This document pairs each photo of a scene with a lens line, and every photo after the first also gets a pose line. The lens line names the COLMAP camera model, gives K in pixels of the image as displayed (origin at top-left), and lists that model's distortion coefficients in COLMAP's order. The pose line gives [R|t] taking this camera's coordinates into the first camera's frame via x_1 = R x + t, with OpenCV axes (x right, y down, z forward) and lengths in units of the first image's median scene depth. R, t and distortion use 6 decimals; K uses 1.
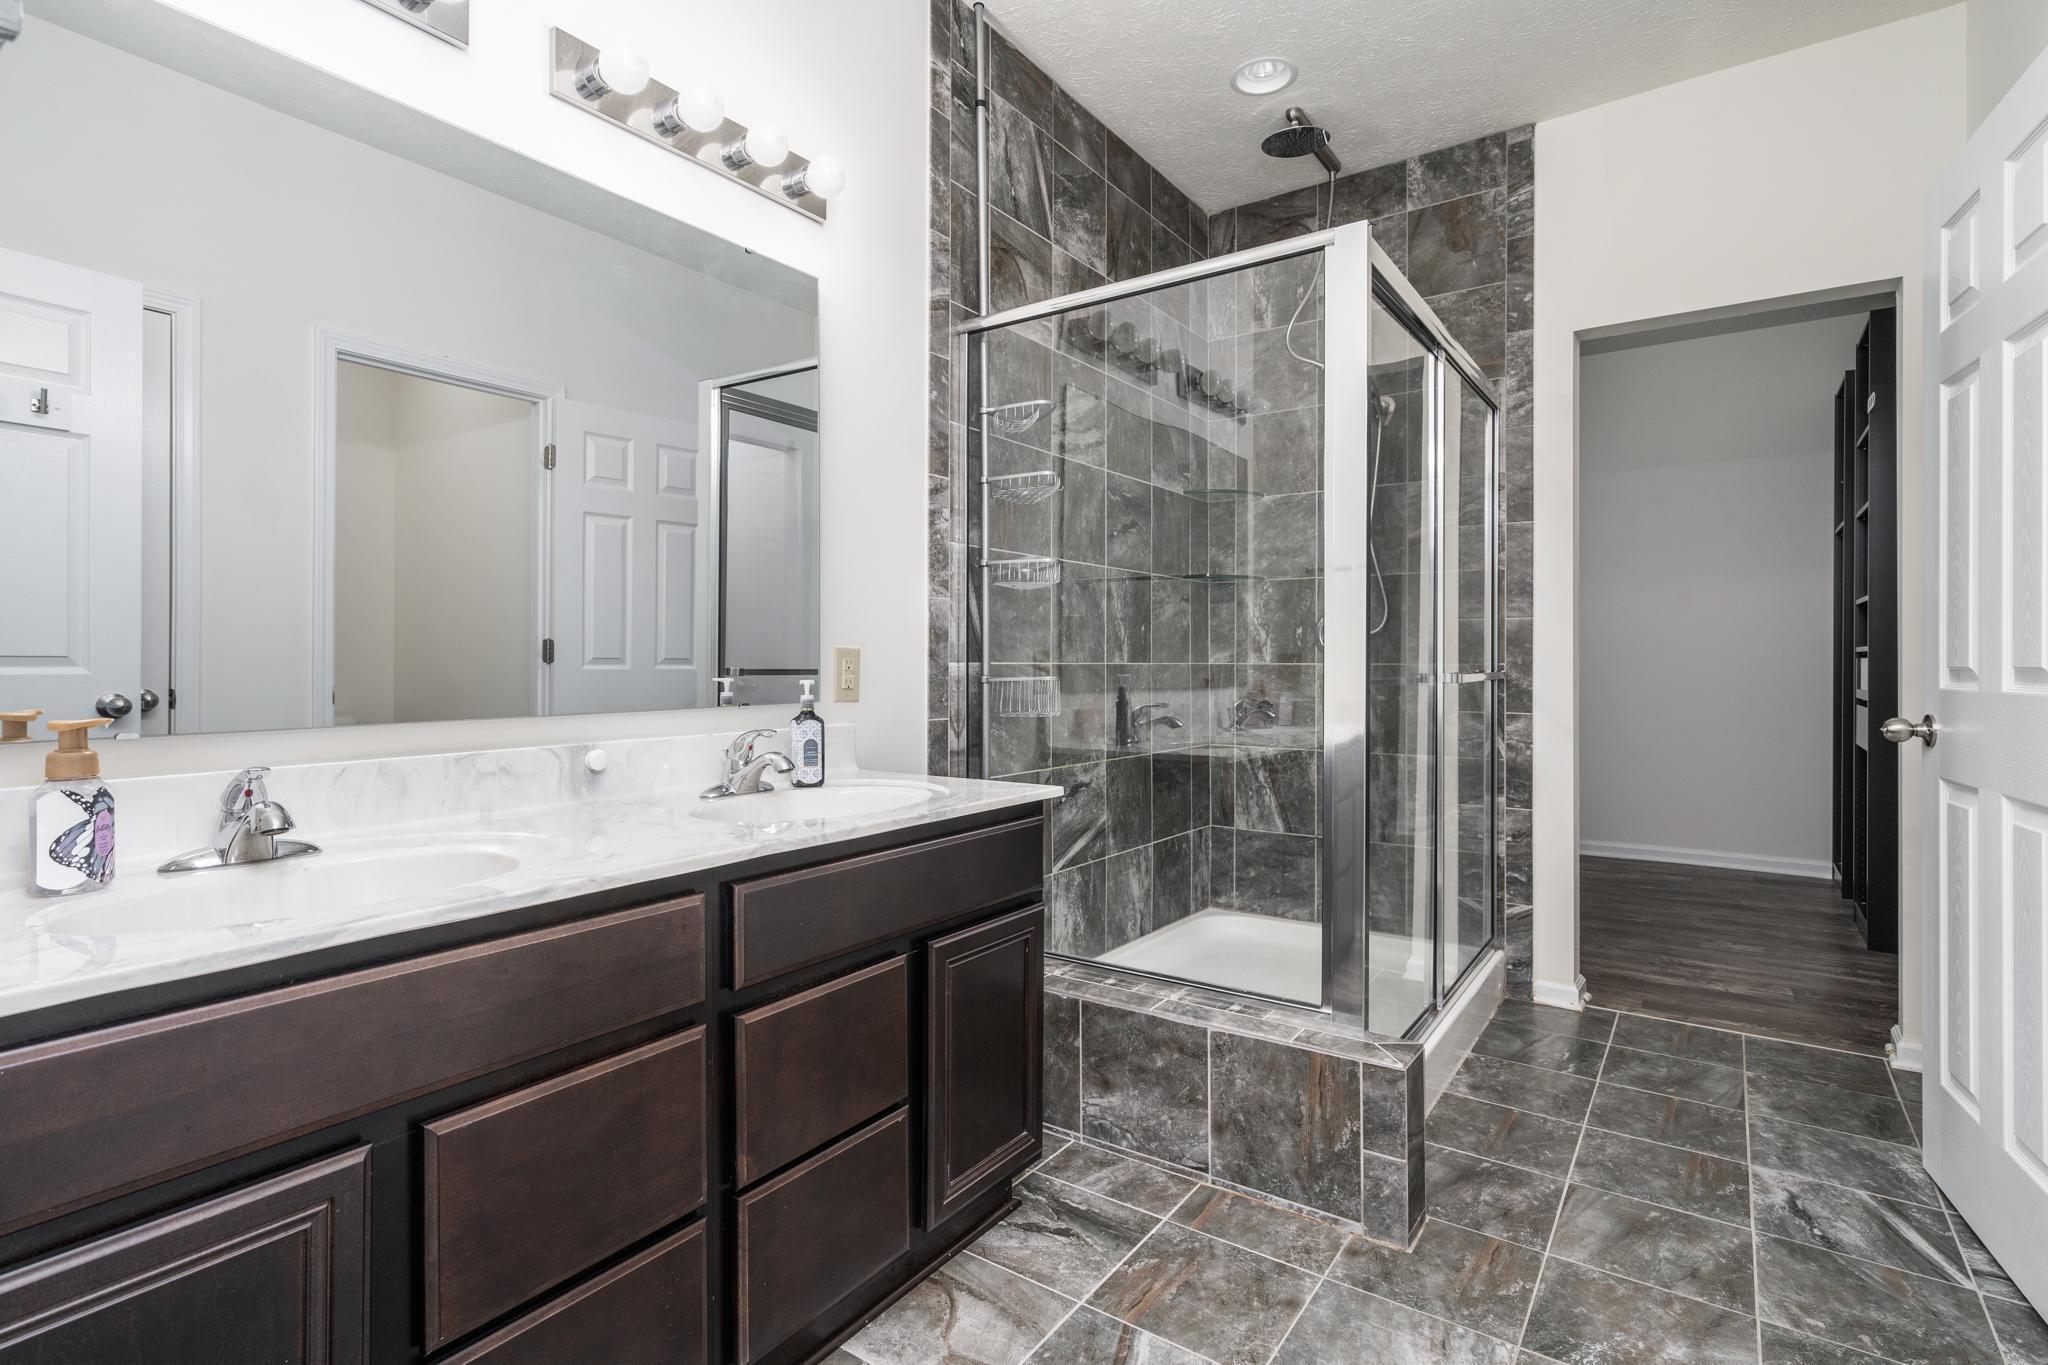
lens RADIAL K [[985.0, 0, 1019.6], [0, 985.0, 676.9], [0, 0, 1]] dist [-0.005762, -0.001545]
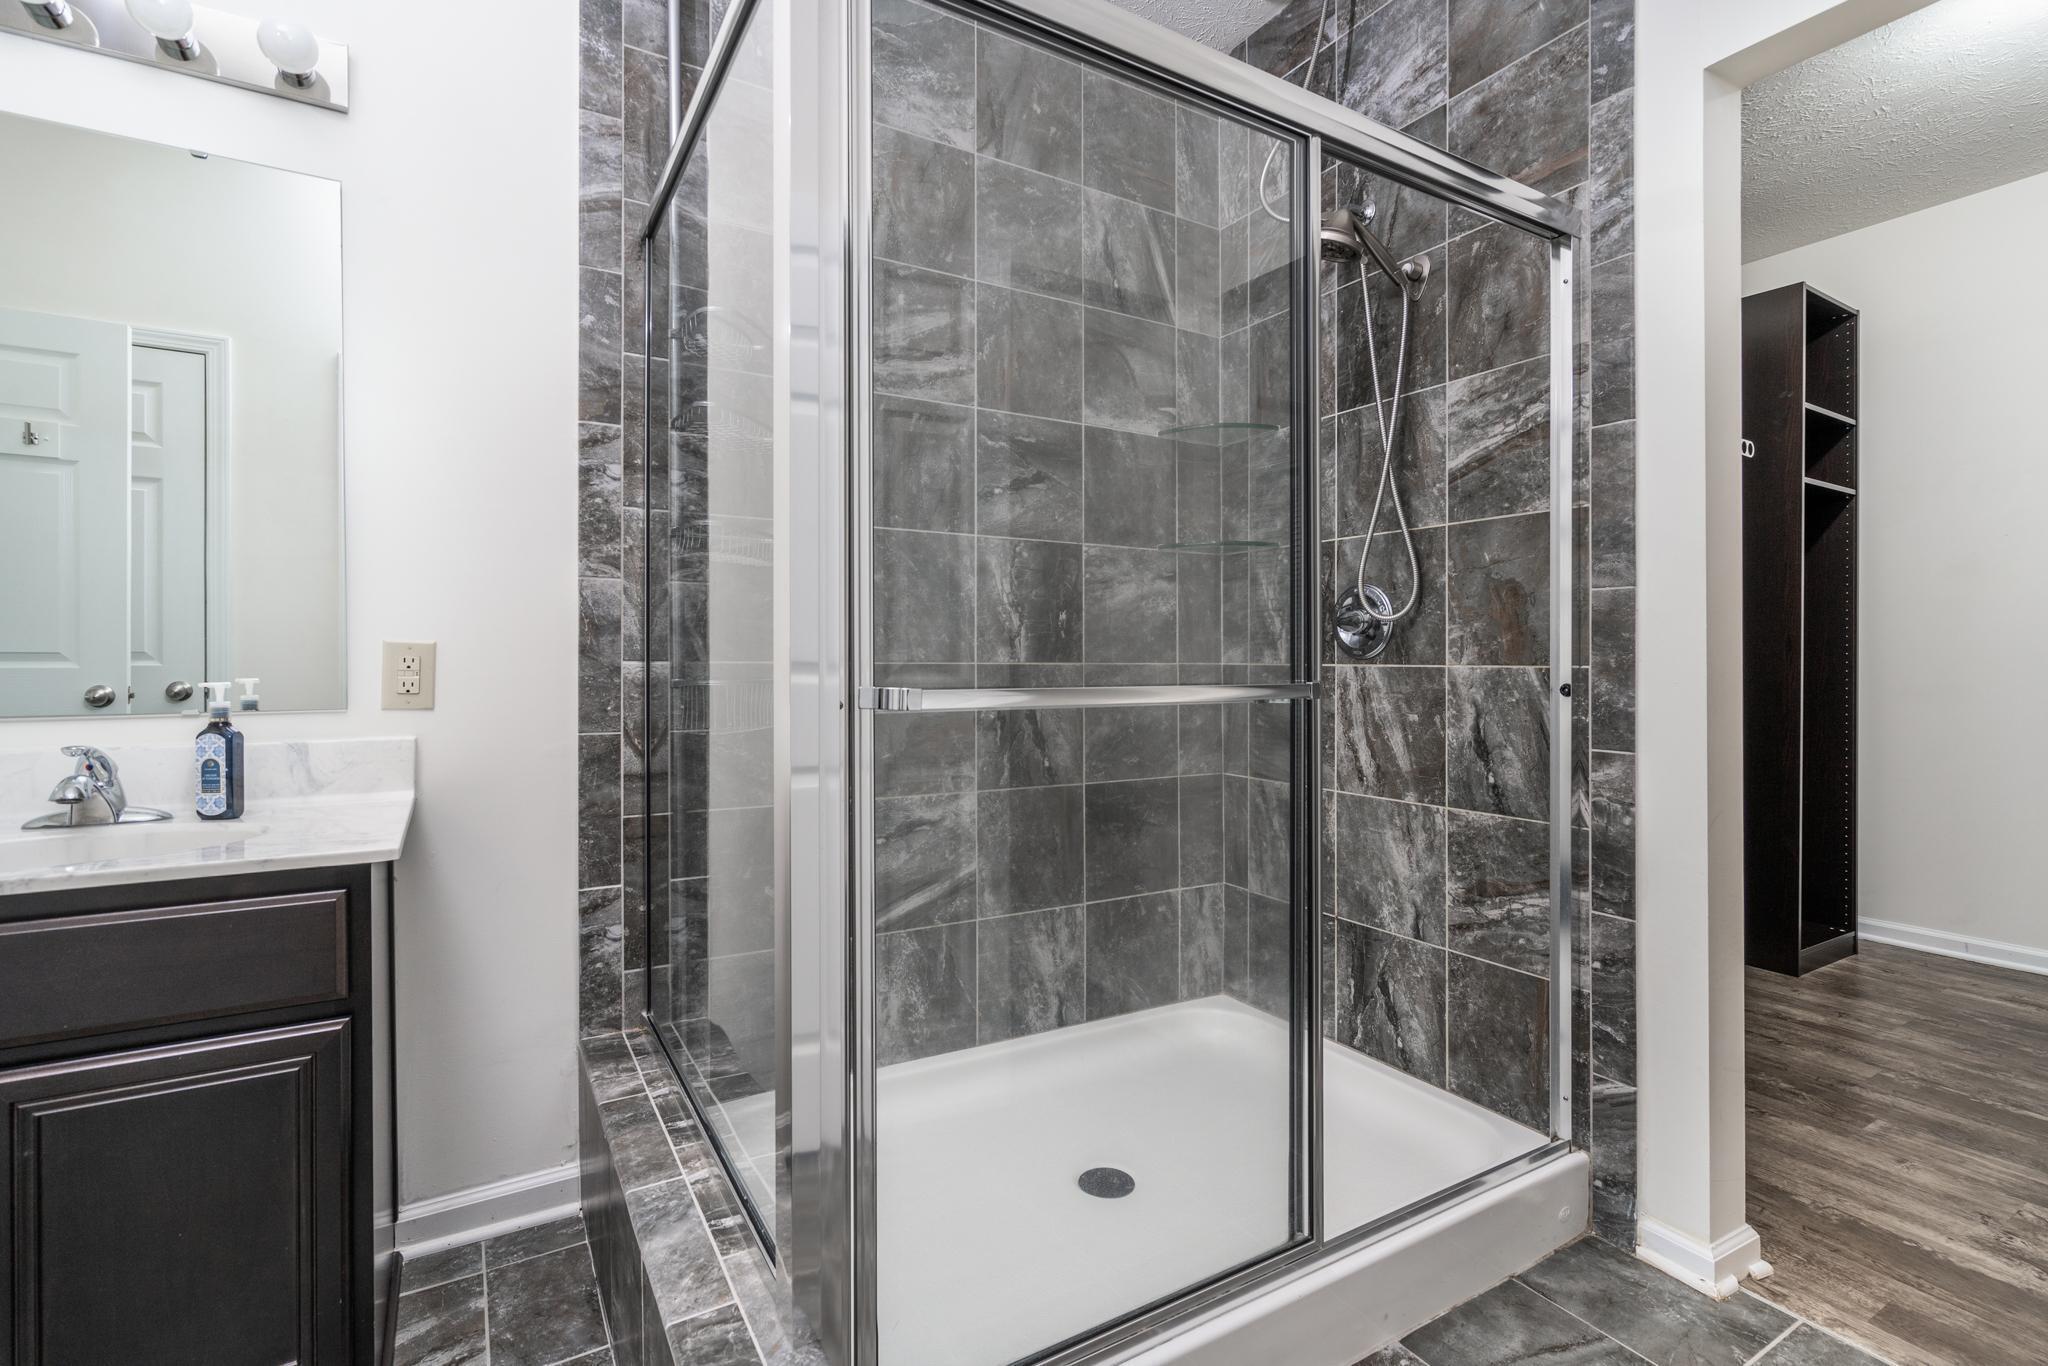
lens RADIAL K [[946.4, 0, 1028.4], [0, 946.4, 667.4], [0, 0, 1]] dist [-0.006531, 0.001950]
pose [[0.916517, 0.006022, -0.399951, 0.416359], [-0.009162, 0.999940, -0.005941, -0.006393], [0.399892, 0.009109, 0.916517, 0.351061]]
